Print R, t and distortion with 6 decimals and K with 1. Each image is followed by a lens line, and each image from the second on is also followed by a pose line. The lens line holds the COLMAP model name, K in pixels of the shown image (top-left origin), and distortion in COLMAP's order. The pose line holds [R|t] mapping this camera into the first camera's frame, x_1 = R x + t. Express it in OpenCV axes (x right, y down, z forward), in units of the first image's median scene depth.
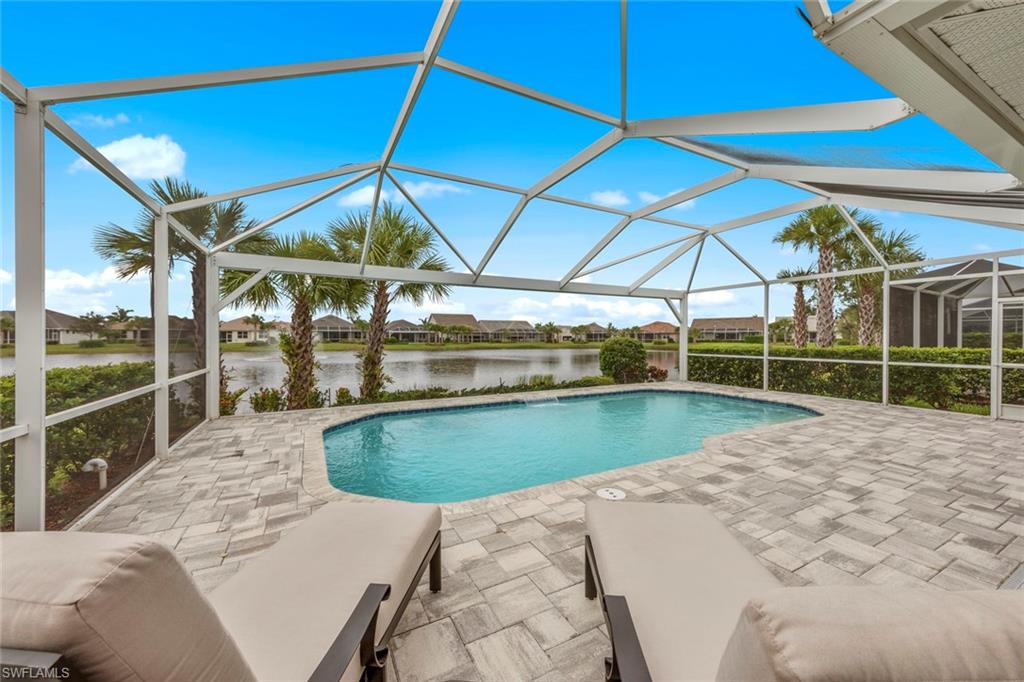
lens RADIAL K [[383.2, 0, 508.9], [0, 383.2, 337.9], [0, 0, 1]] dist [0.006116, -0.000130]
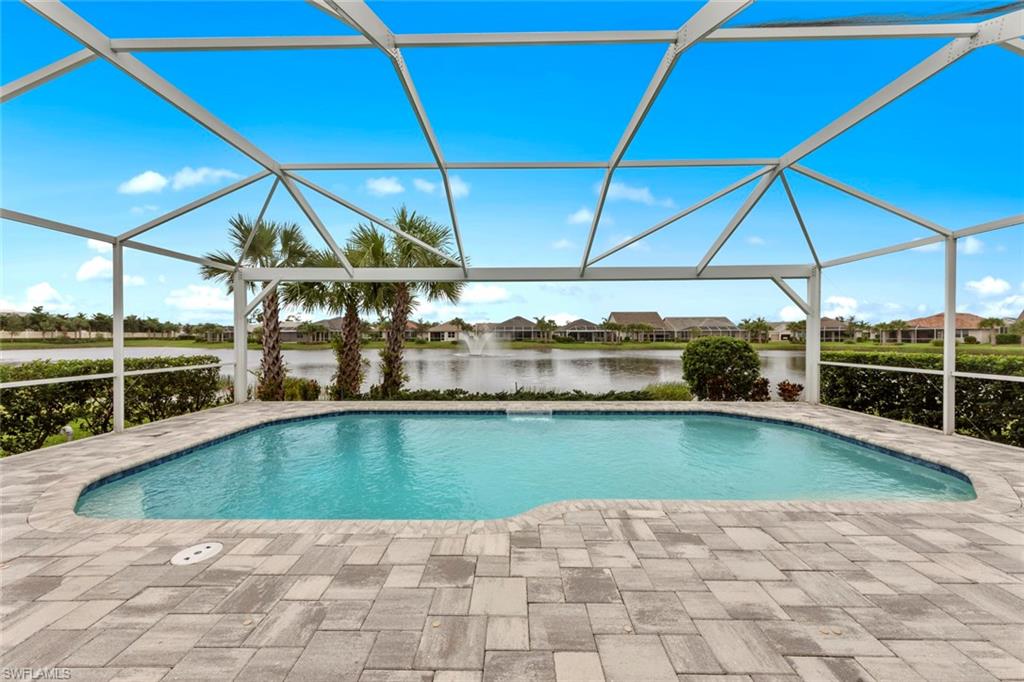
lens RADIAL K [[383.2, 0, 512.3], [0, 383.2, 337.3], [0, 0, 1]] dist [0.006116, -0.000130]
pose [[0.876266, -0.000815, -0.481828, 0.408951], [0.001224, 0.999999, 0.000533, -0.000562], [0.481827, -0.001057, 0.876266, 0.233001]]
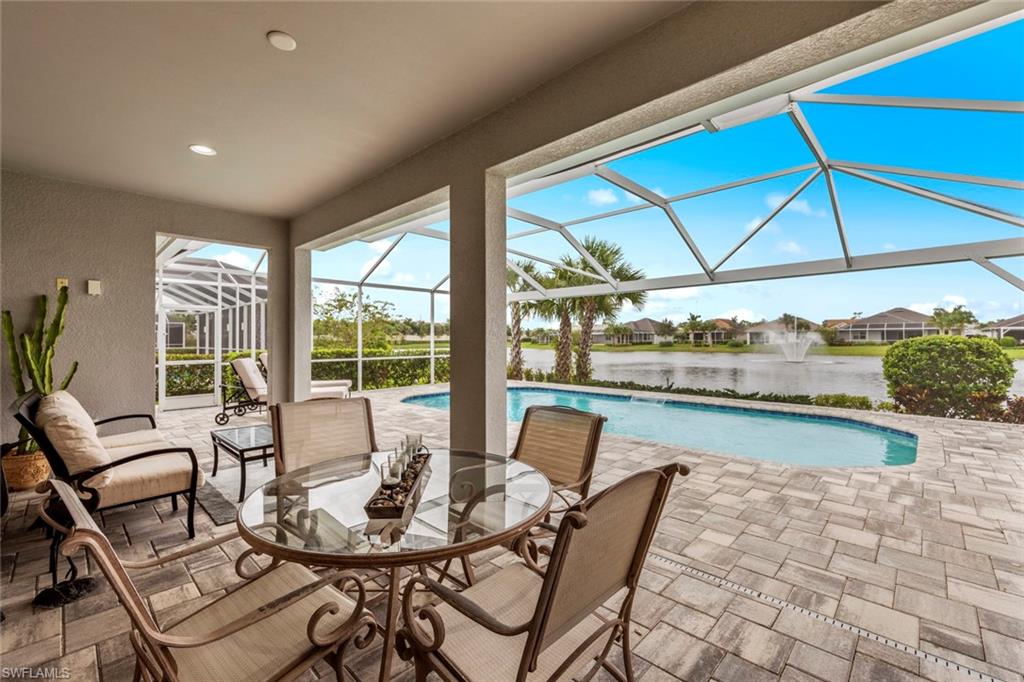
lens RADIAL K [[431.6, 0, 504.2], [0, 431.6, 339.5], [0, 0, 1]] dist [0.004653, 0.000805]
pose [[0.289204, -0.001937, -0.957266, 0.956208], [0.002596, 0.999996, -0.001239, 0.004732], [0.957264, -0.002127, 0.289207, 0.284295]]
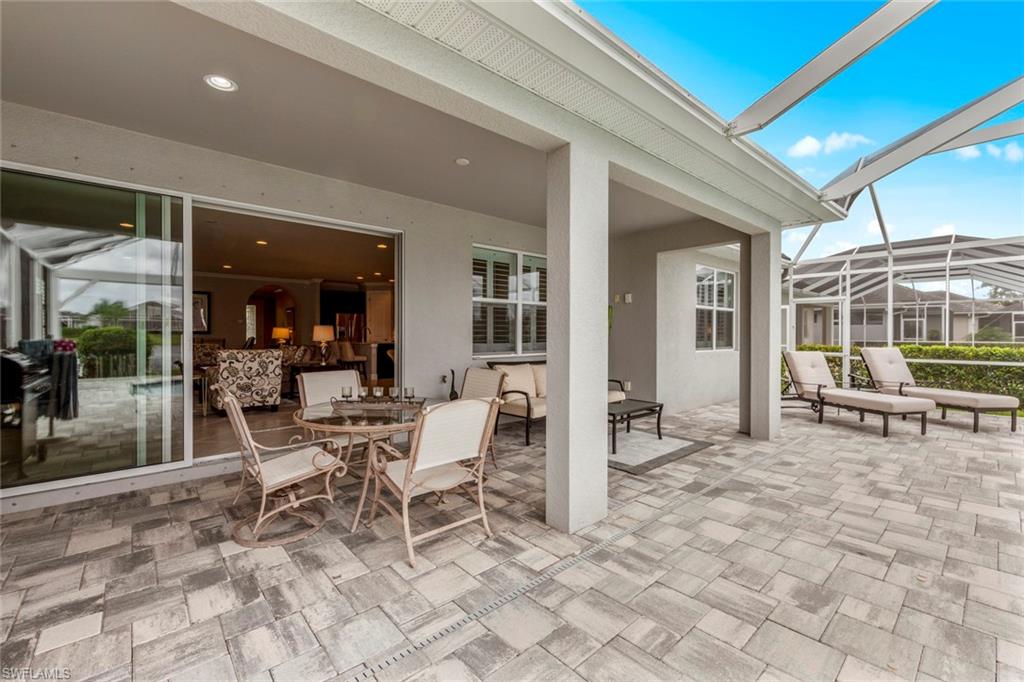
lens RADIAL K [[431.6, 0, 517.3], [0, 431.6, 335.5], [0, 0, 1]] dist [0.004653, 0.000805]
pose [[-0.968773, -0.002152, -0.247938, 0.740146], [-0.003436, 0.999983, 0.004748, 0.008773], [0.247924, 0.005452, -0.968764, 0.660562]]
